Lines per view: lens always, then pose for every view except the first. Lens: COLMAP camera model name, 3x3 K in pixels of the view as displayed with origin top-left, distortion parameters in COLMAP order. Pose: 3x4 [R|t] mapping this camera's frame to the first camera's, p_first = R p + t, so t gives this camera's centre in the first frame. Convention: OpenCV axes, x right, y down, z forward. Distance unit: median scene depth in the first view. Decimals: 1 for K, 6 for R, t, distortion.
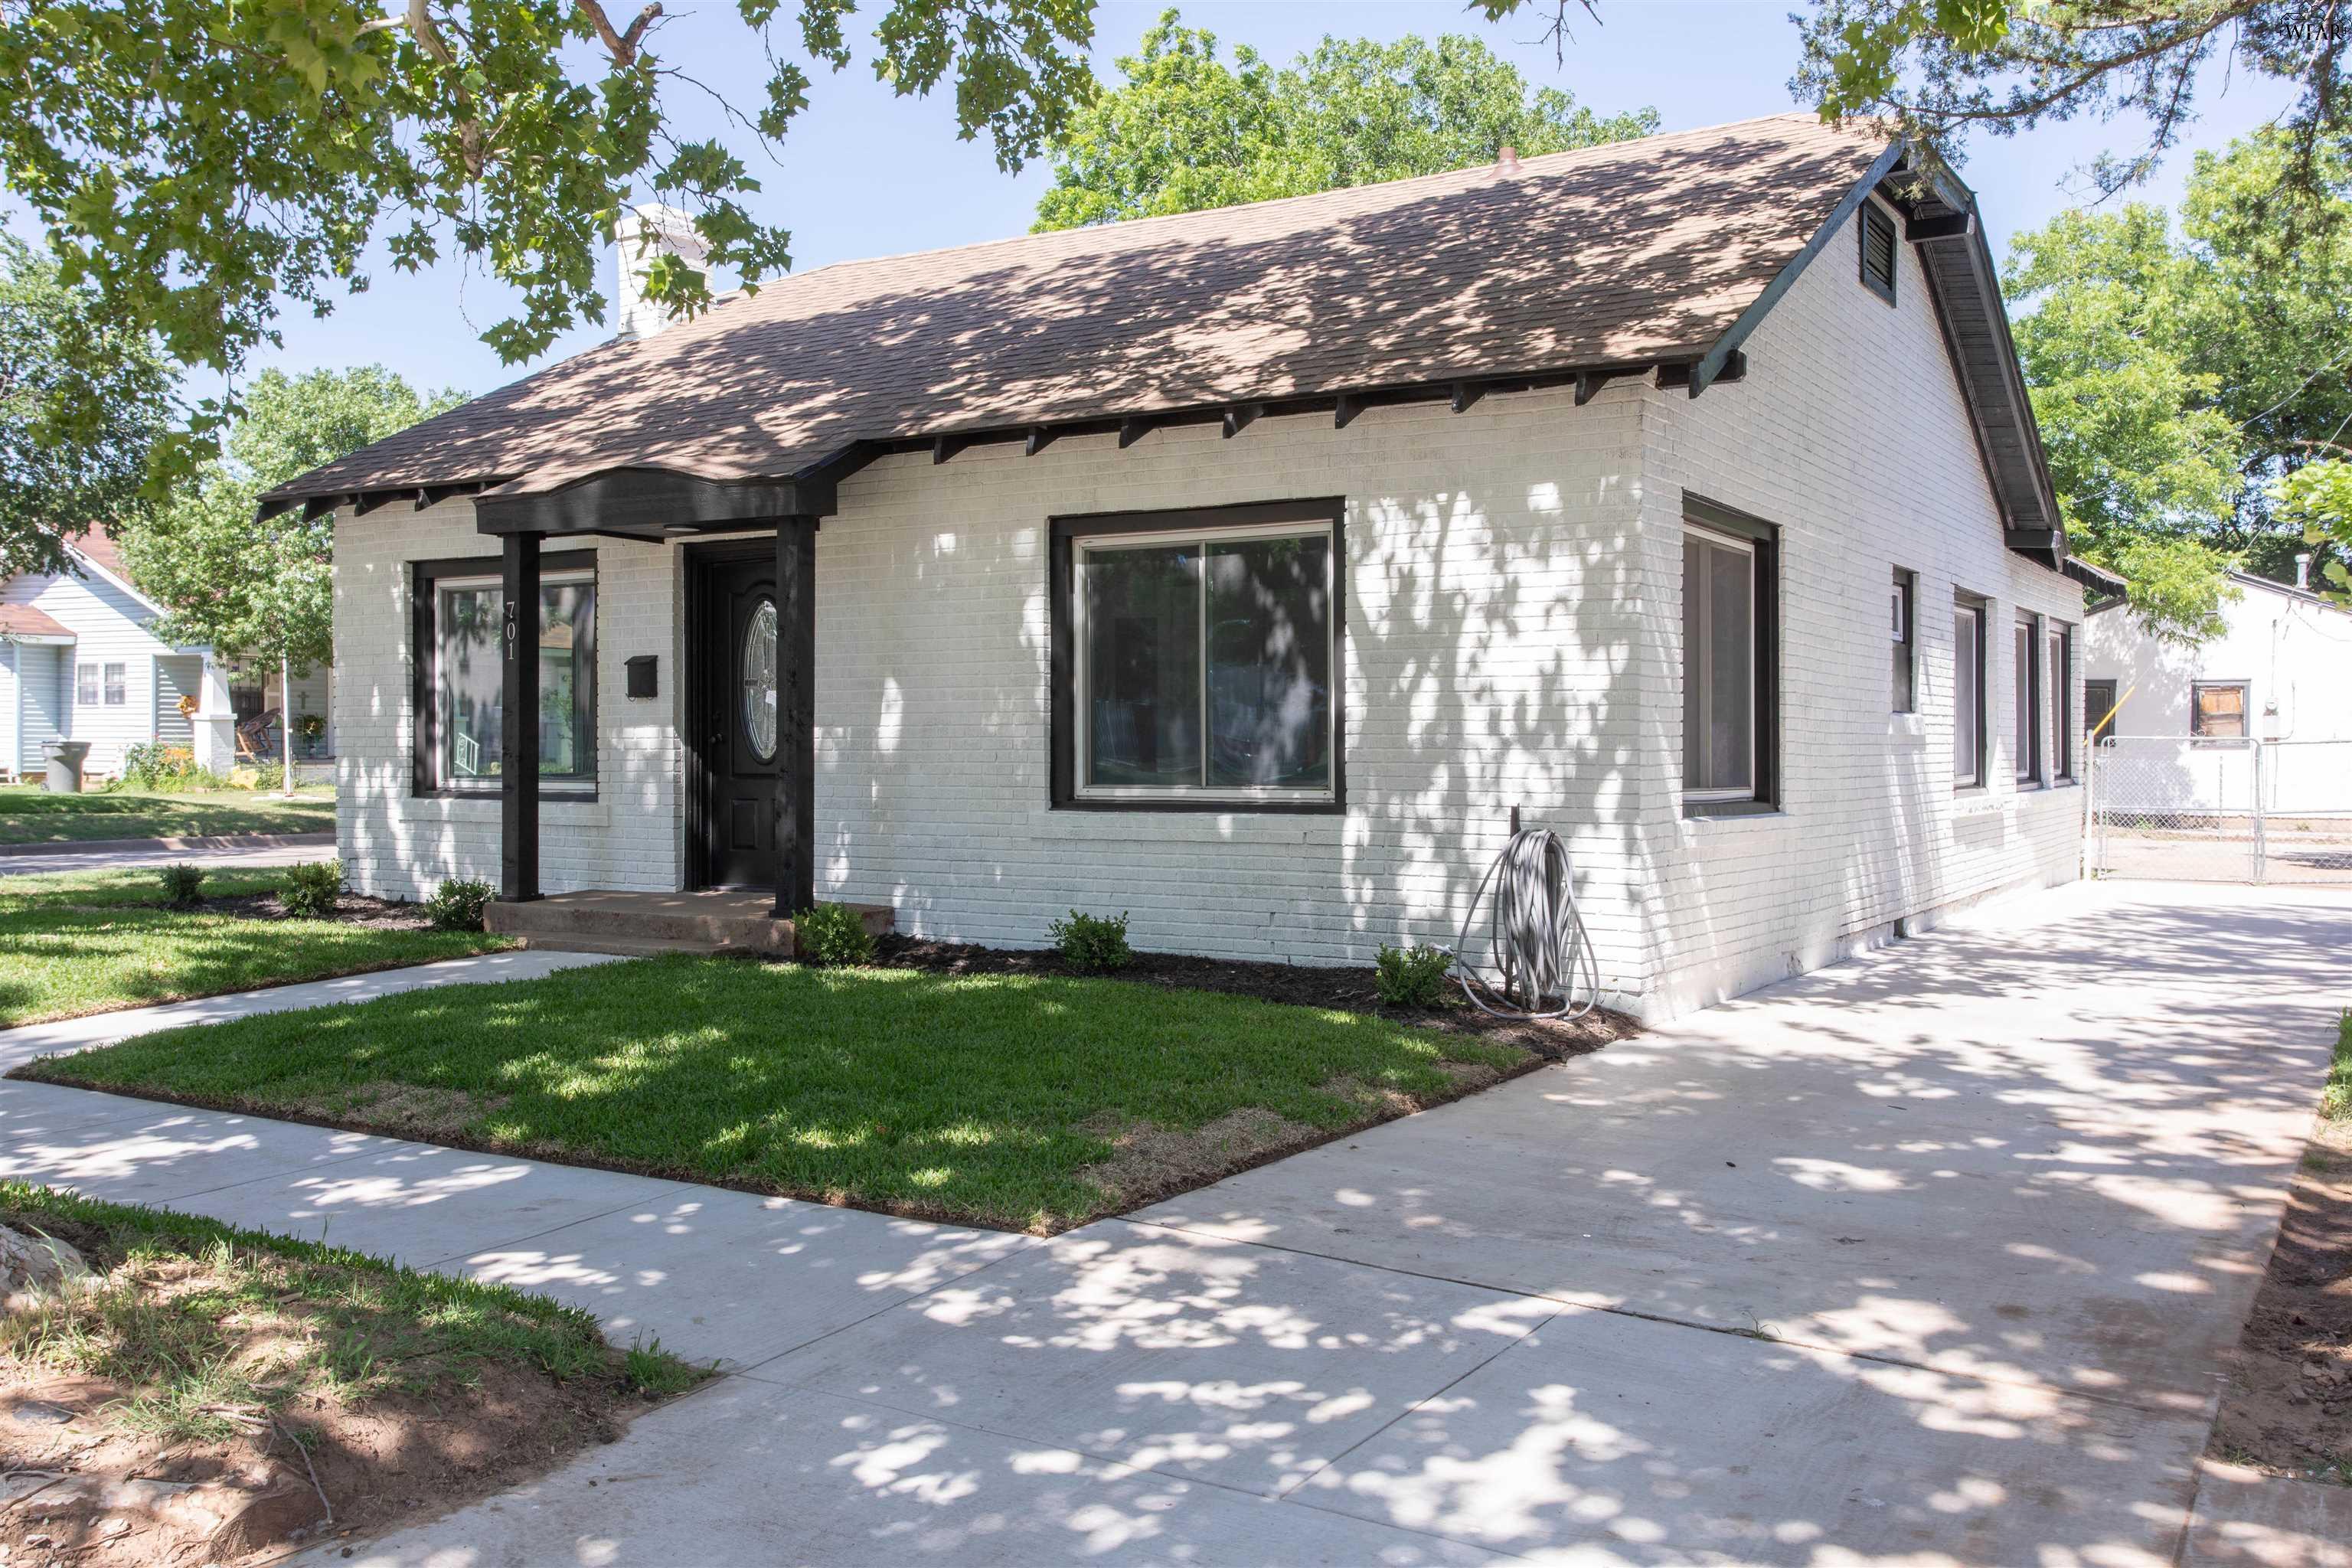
lens RADIAL K [[2071.7, 0, 1113.4], [0, 2071.7, 768.6], [0, 0, 1]] dist [0.014477, -0.023227]
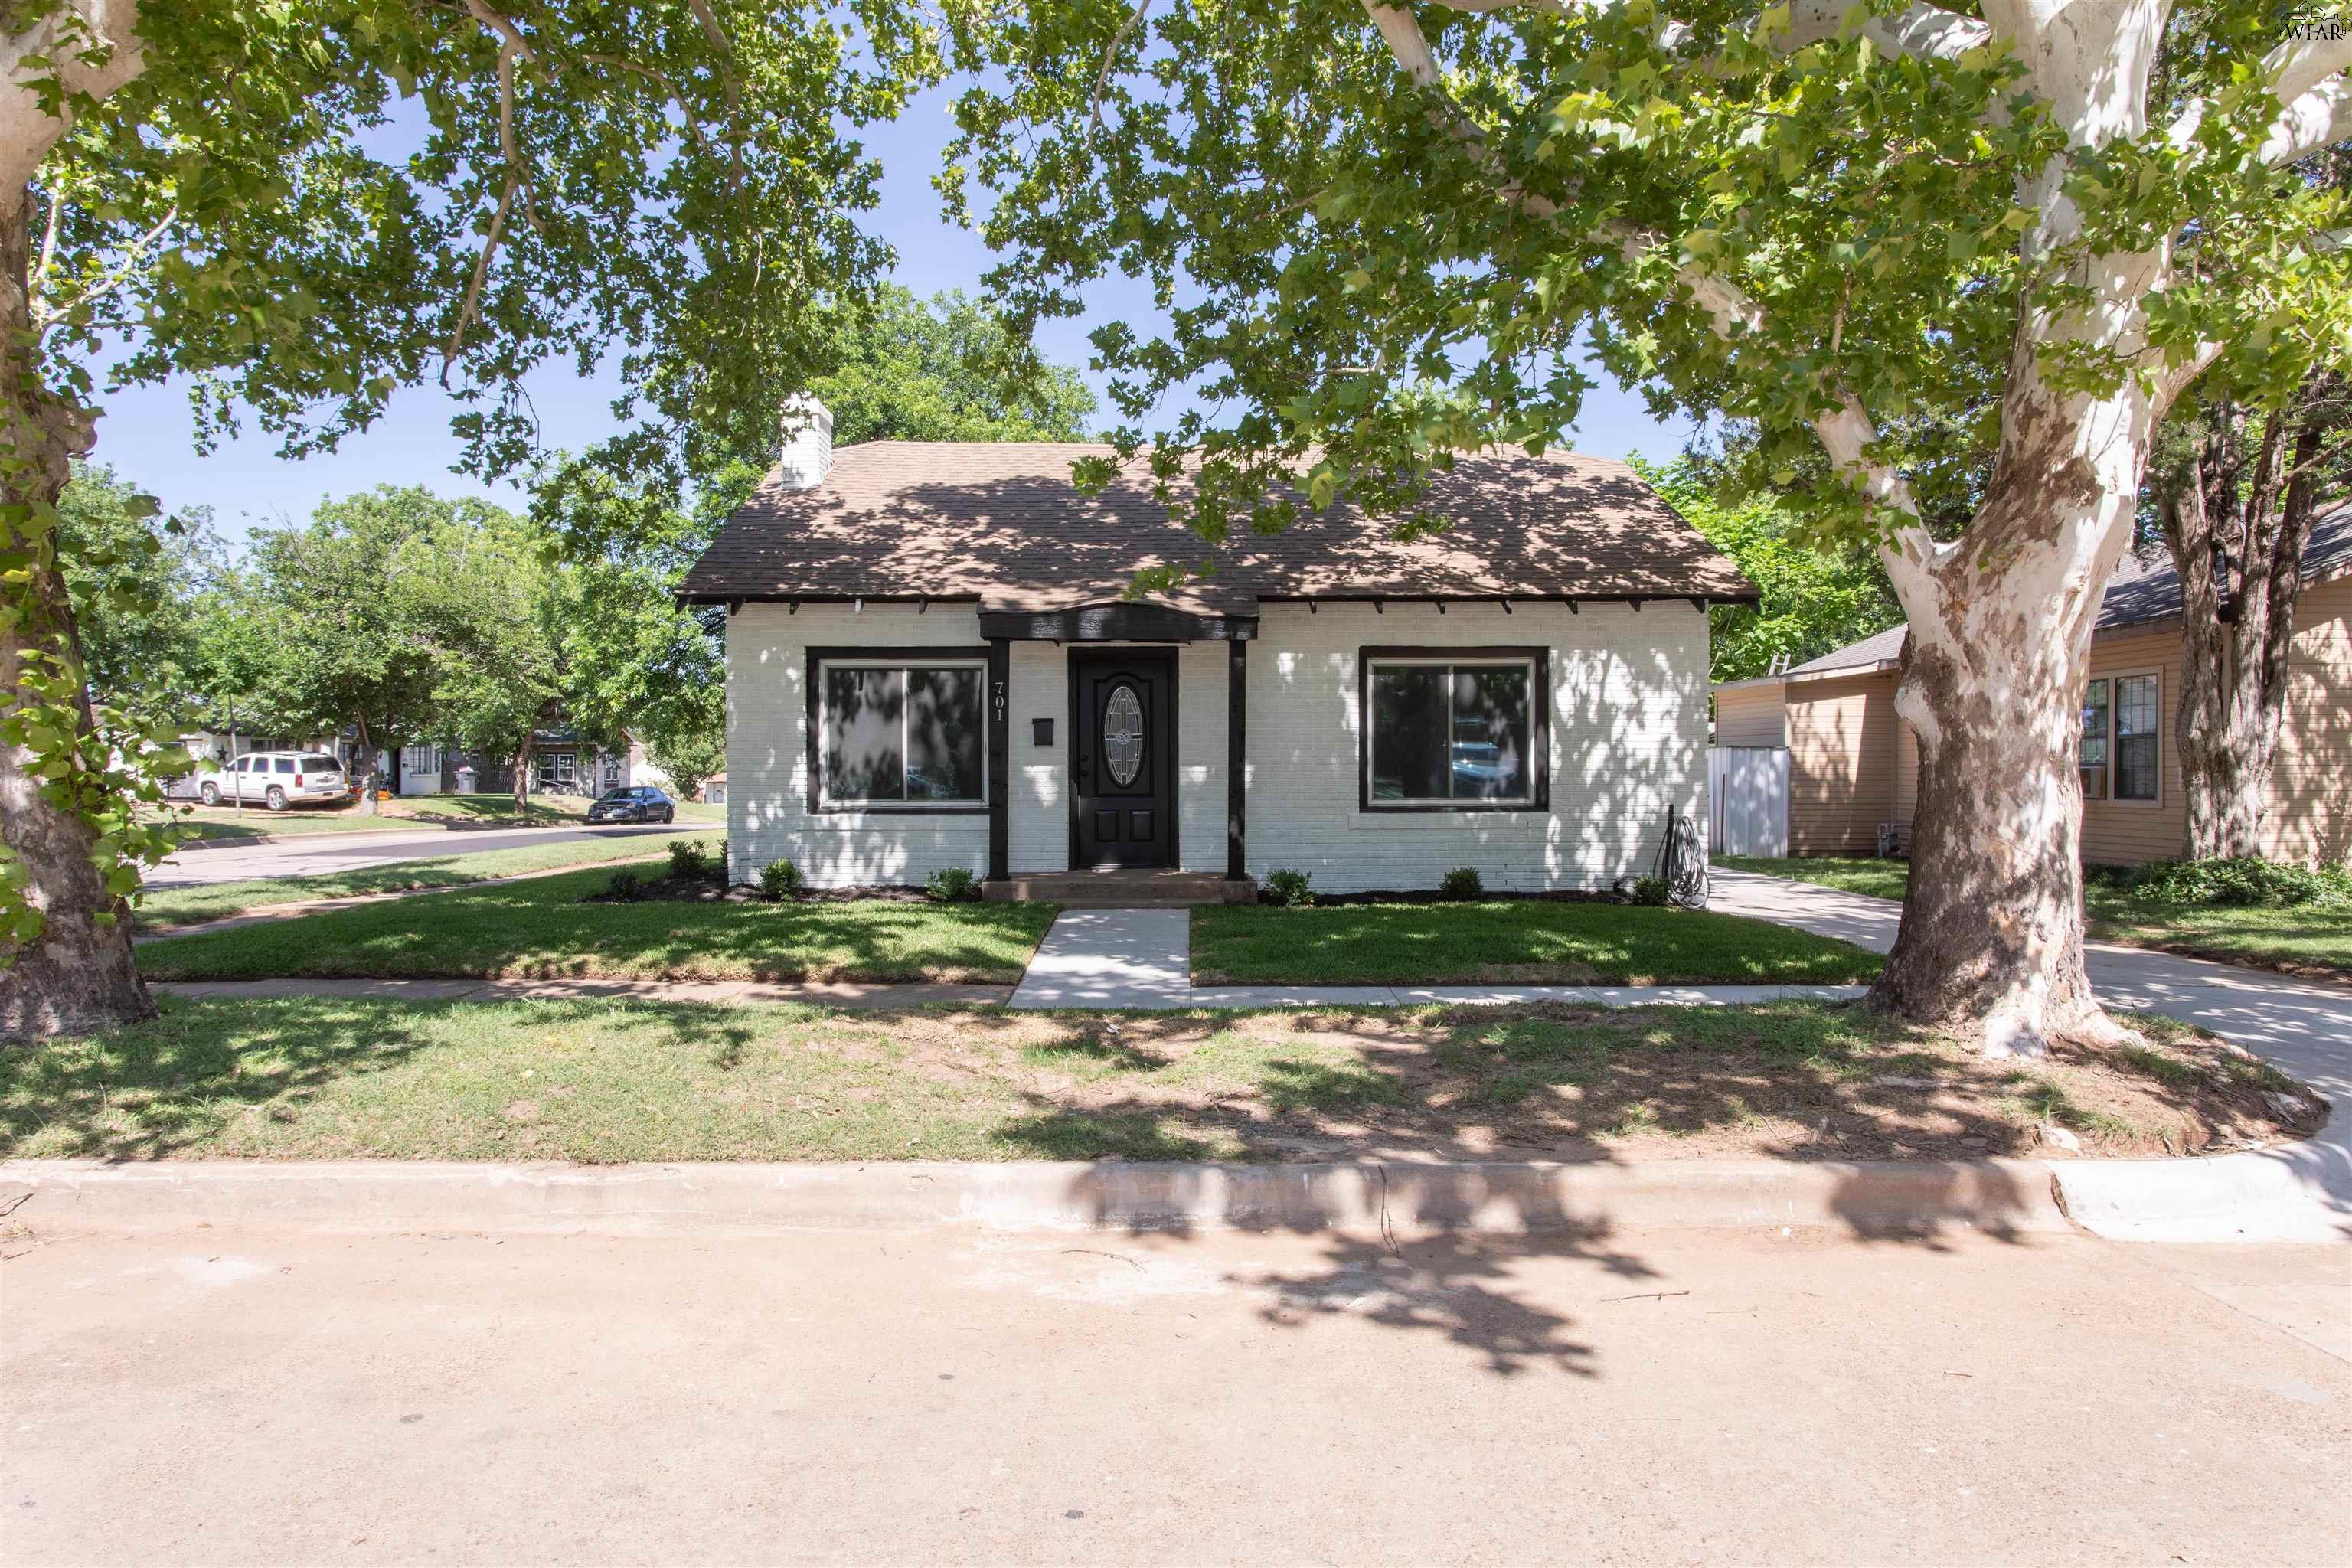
lens RADIAL K [[1526.4, 0, 1180.1], [0, 1526.4, 771.5], [0, 0, 1]] dist [-0.046355, -0.000587]
pose [[0.836412, -0.000861, 0.548101, -0.931282], [0.003983, 0.999982, -0.004507, -0.015908], [-0.548087, 0.005953, 0.836400, 0.022667]]
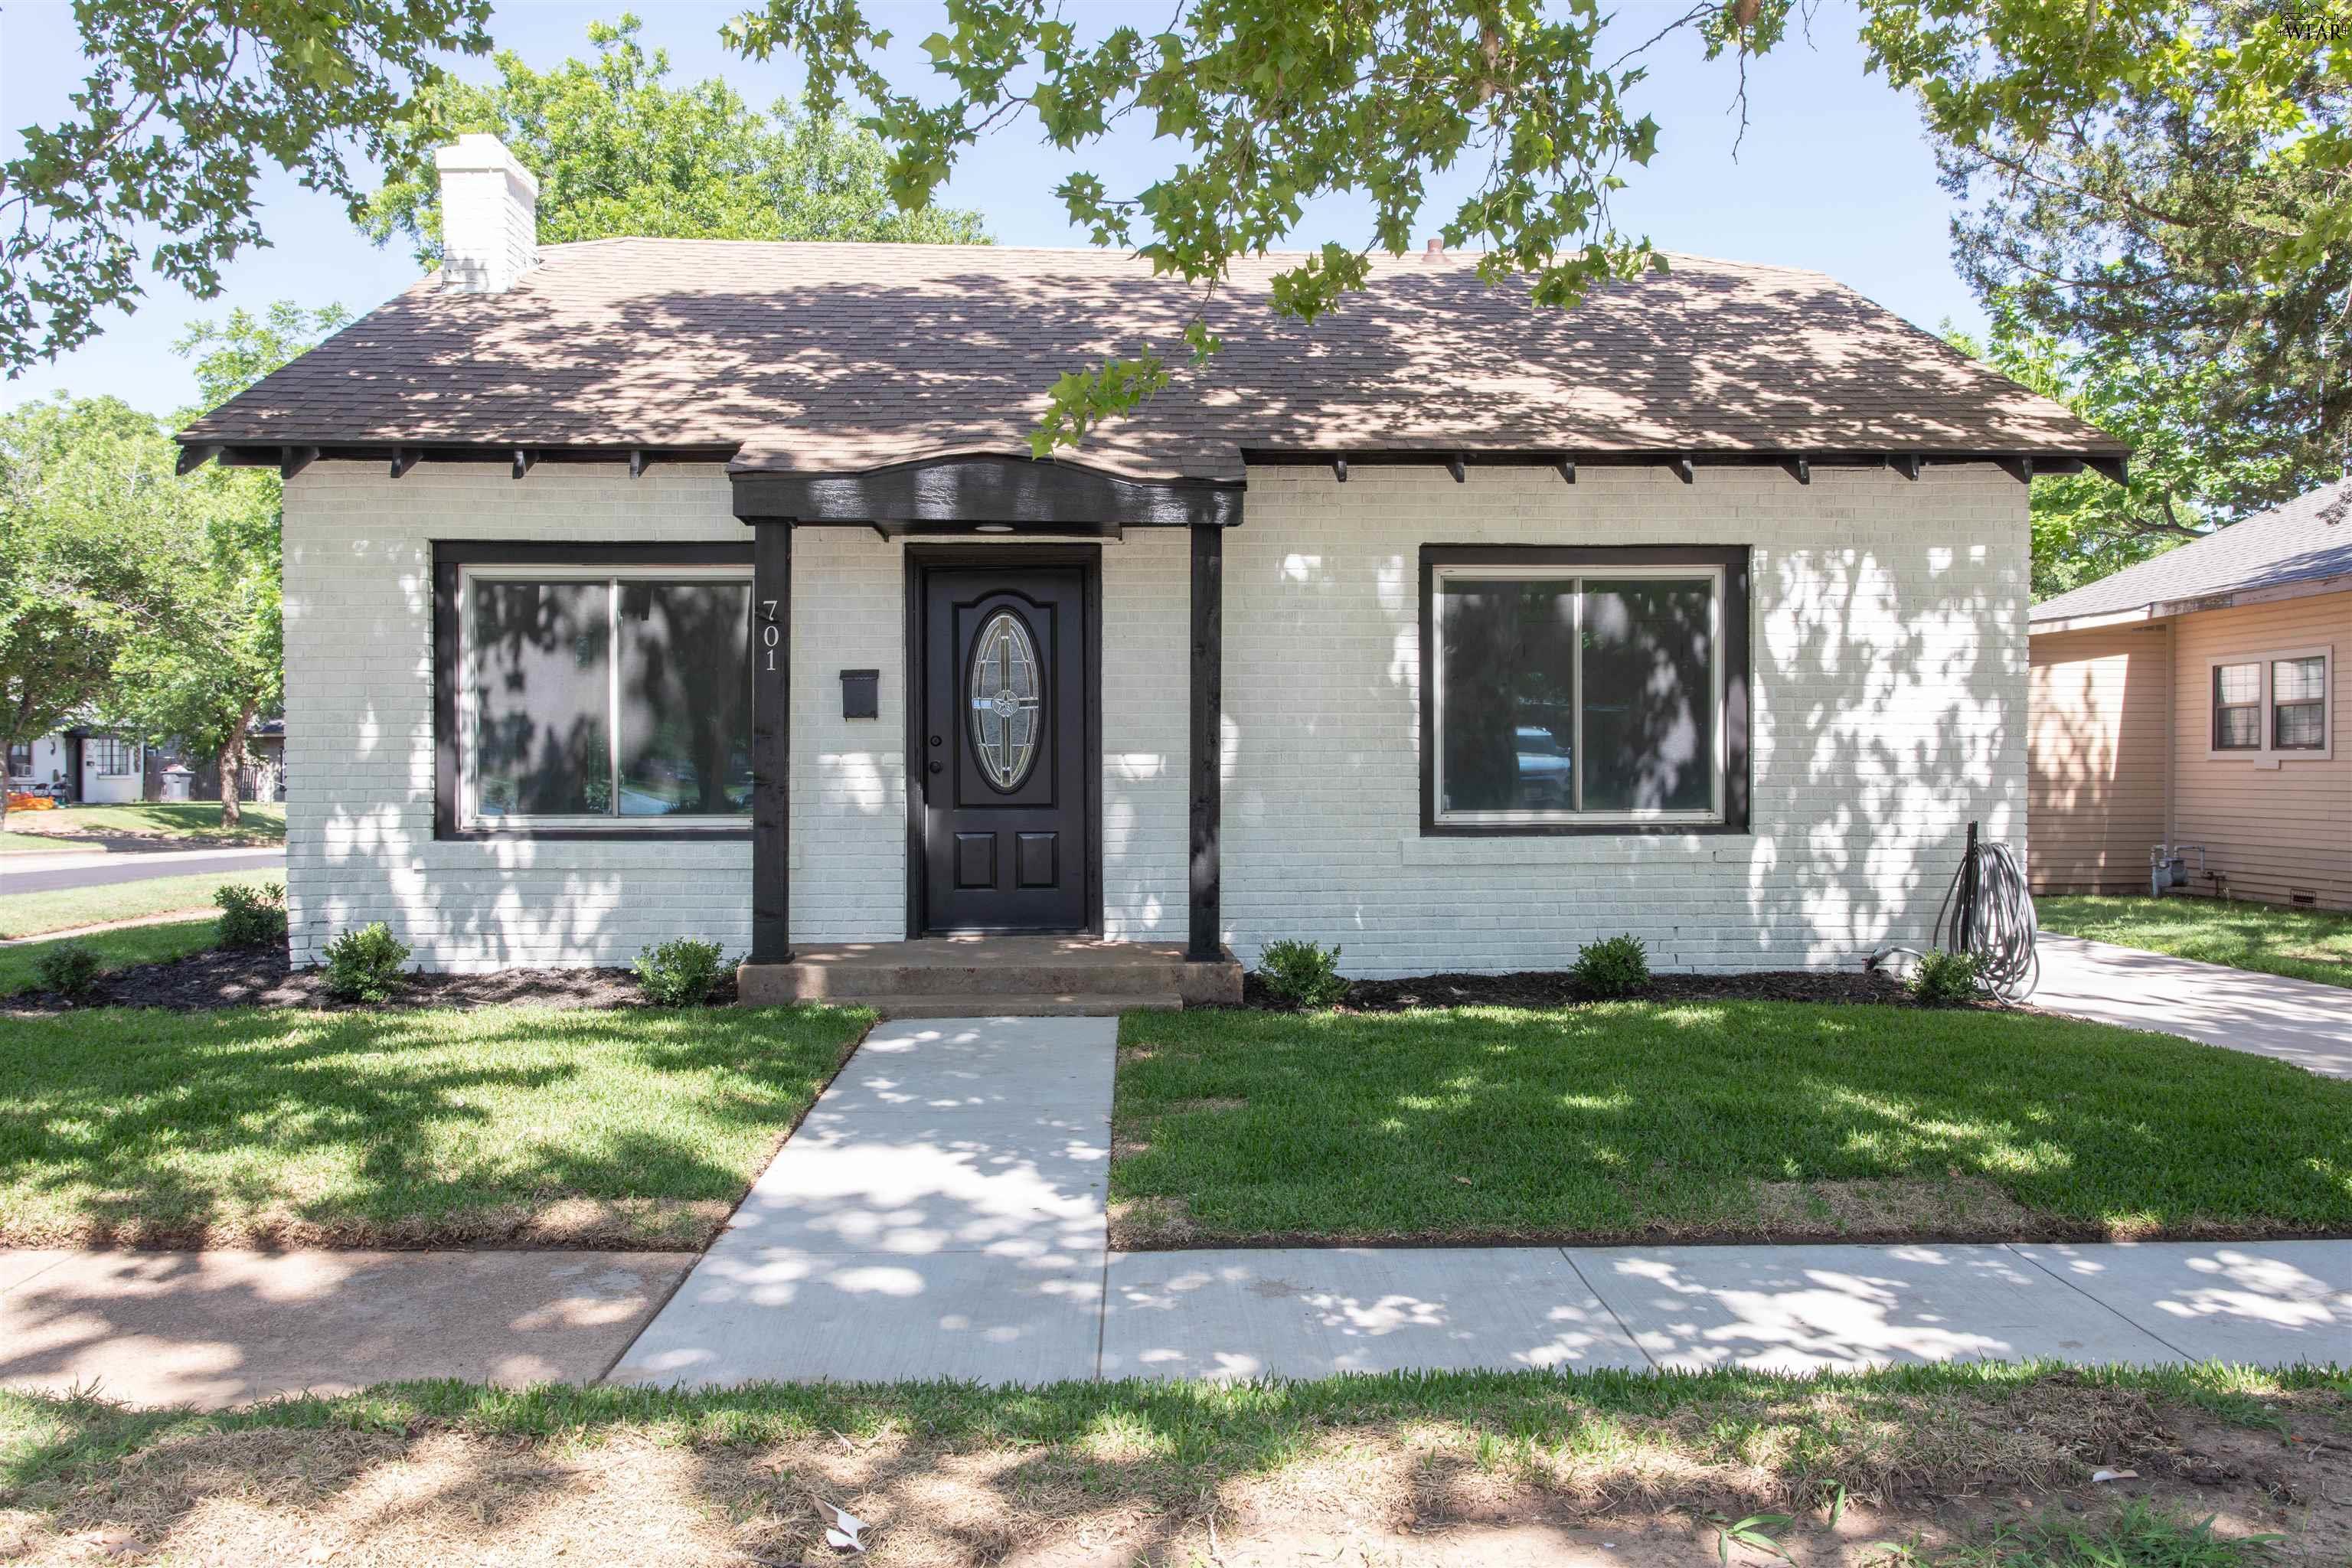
lens RADIAL K [[1835.9, 0, 1177.5], [0, 1835.9, 785.5], [0, 0, 1]] dist [-0.014577, -0.003778]
pose [[0.821495, -0.005425, 0.570189, -0.677710], [0.004913, 0.999985, 0.002437, -0.012915], [-0.570194, 0.000799, 0.821510, 0.387921]]
